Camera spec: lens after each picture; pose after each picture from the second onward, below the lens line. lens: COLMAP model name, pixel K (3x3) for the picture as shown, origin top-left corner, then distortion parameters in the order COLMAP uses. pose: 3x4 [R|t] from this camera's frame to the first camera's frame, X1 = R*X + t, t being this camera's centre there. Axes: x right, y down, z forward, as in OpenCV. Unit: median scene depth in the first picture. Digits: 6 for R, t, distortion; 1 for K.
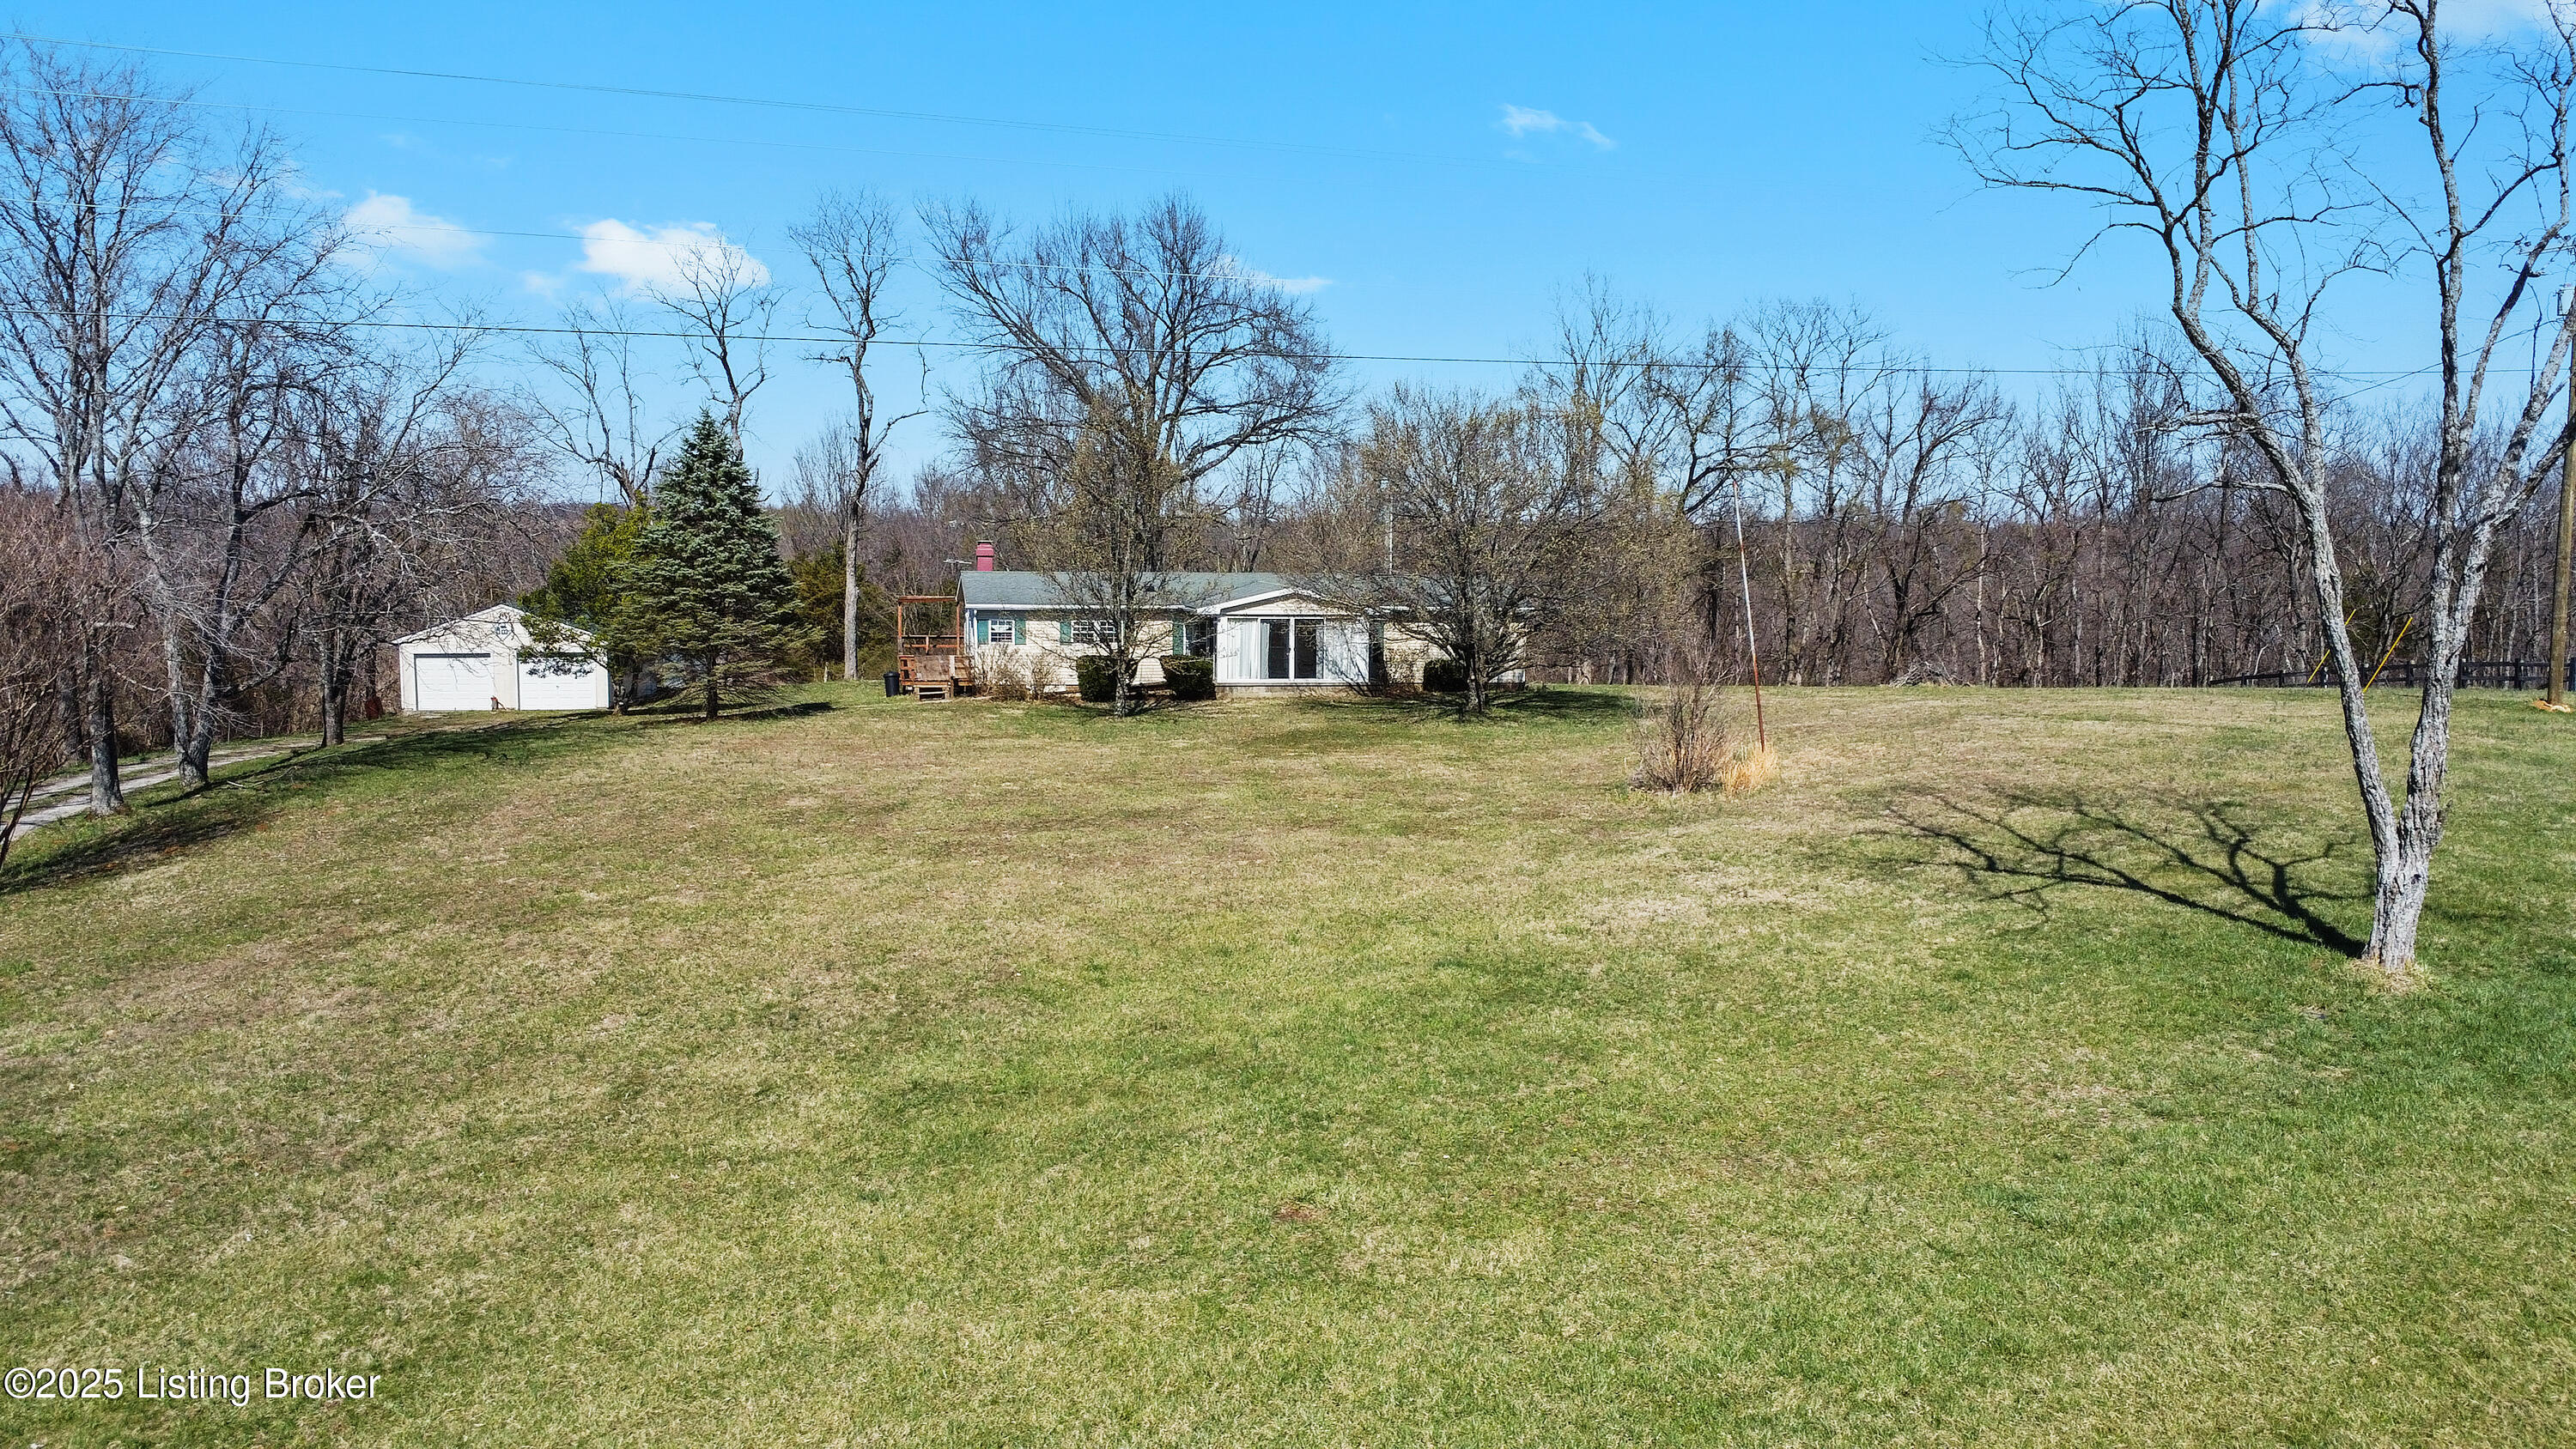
lens RADIAL K [[1870.6, 0, 1293.2], [0, 1870.6, 715.0], [0, 0, 1]] dist [-0.029298, -0.001450]
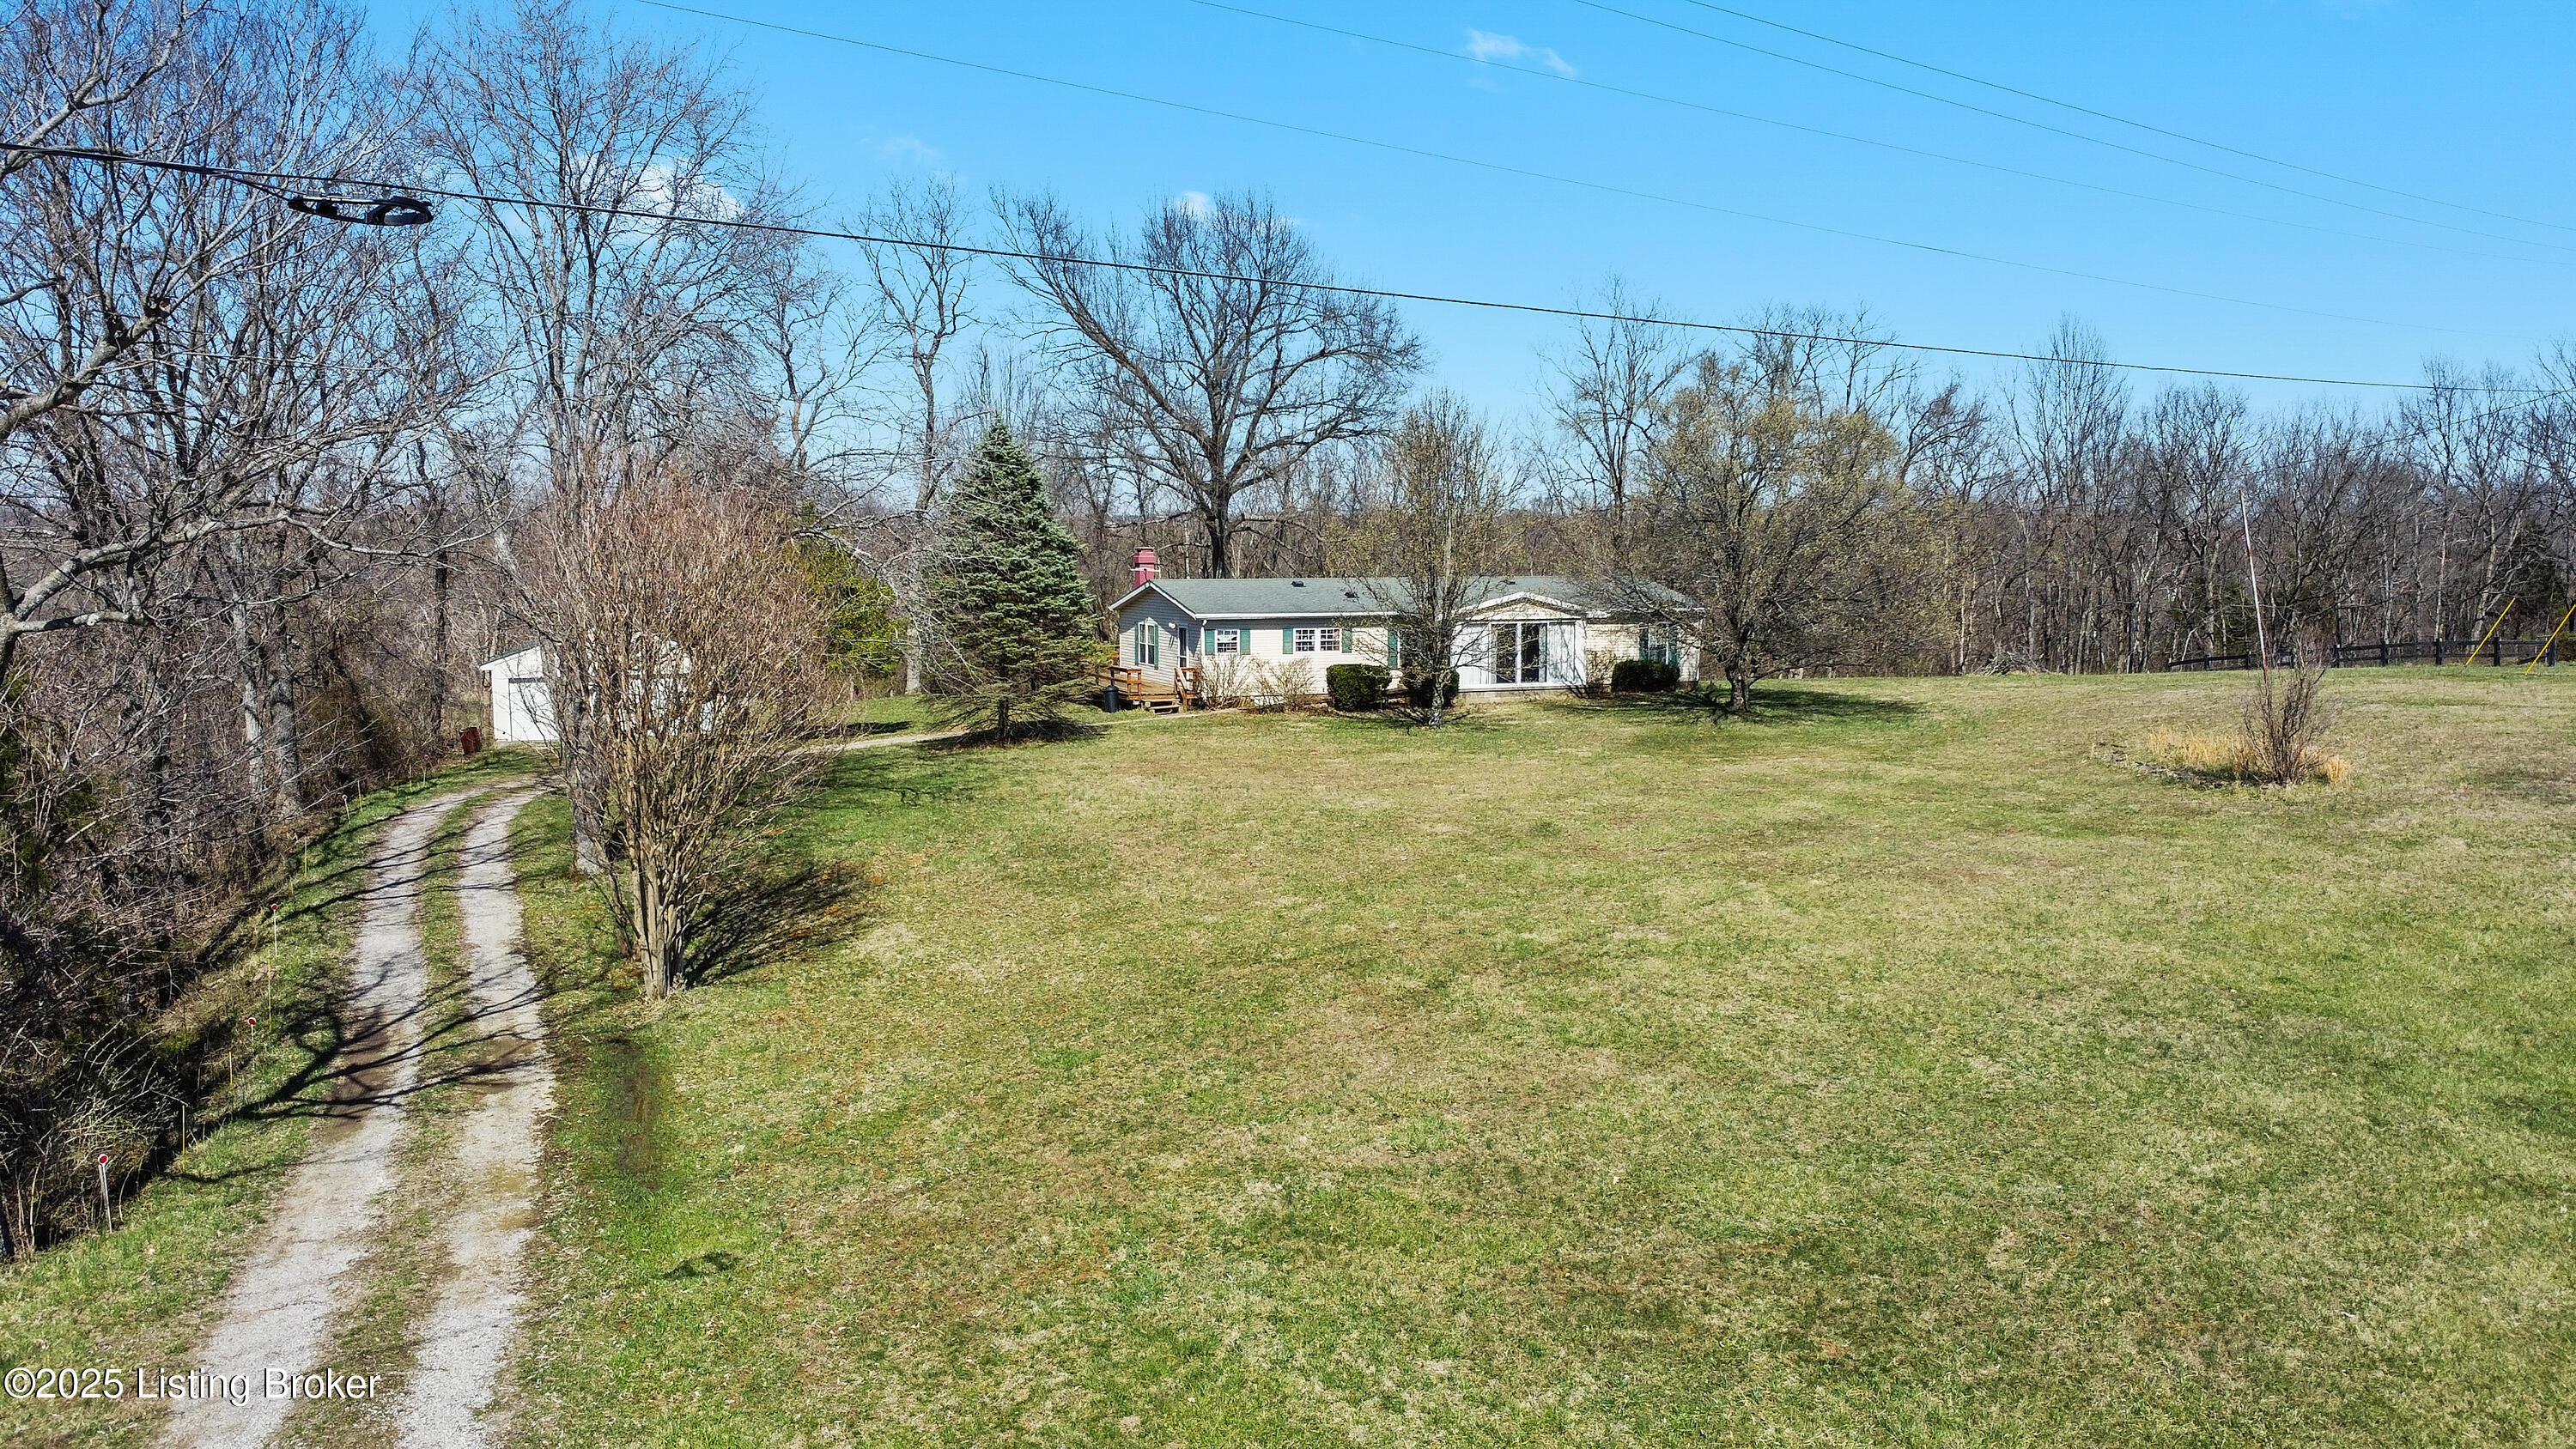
lens RADIAL K [[1870.6, 0, 1293.2], [0, 1870.6, 715.0], [0, 0, 1]] dist [-0.029298, -0.001450]
pose [[0.981834, -0.027763, 0.187699, -0.308777], [0.027104, 0.999614, 0.006080, -0.011619], [-0.187795, -0.000883, 0.982208, 0.038541]]
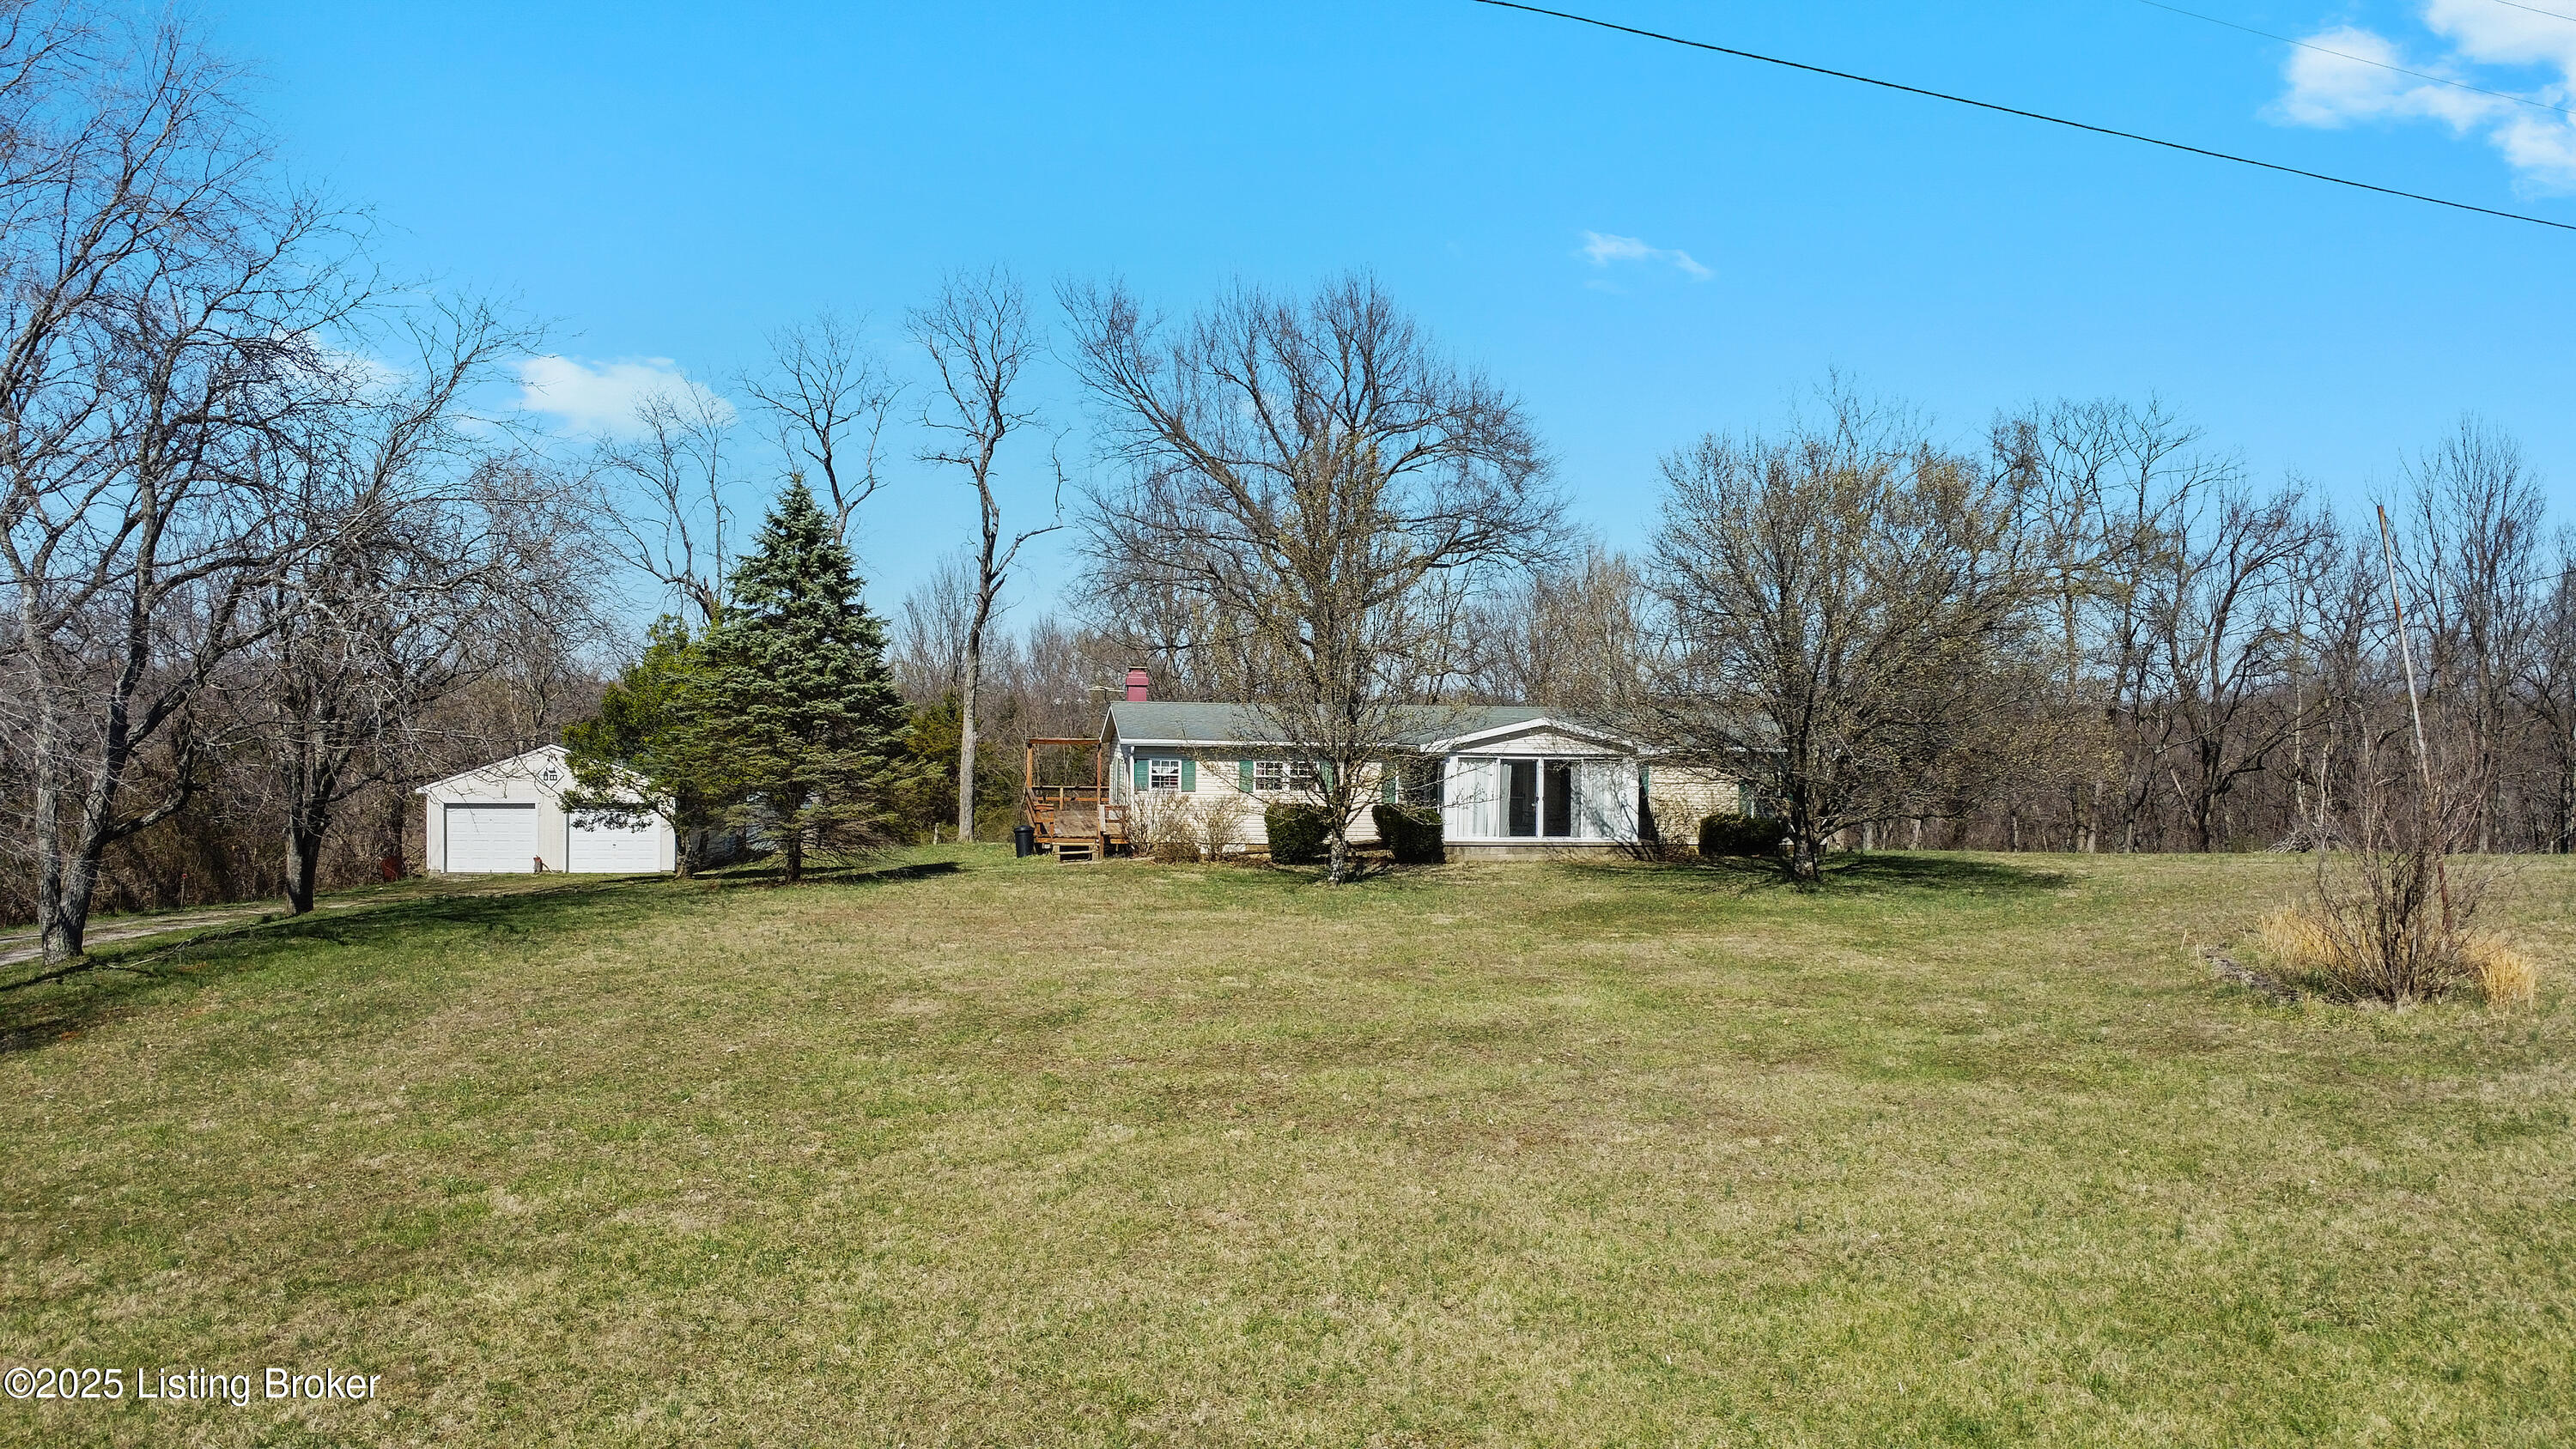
lens RADIAL K [[1870.6, 0, 1293.2], [0, 1870.6, 715.0], [0, 0, 1]] dist [-0.029298, -0.001450]
pose [[0.998623, 0.001949, -0.052427, -0.062176], [-0.006970, 0.995379, -0.095769, 0.005093], [0.051998, 0.096002, 0.994022, 0.225272]]
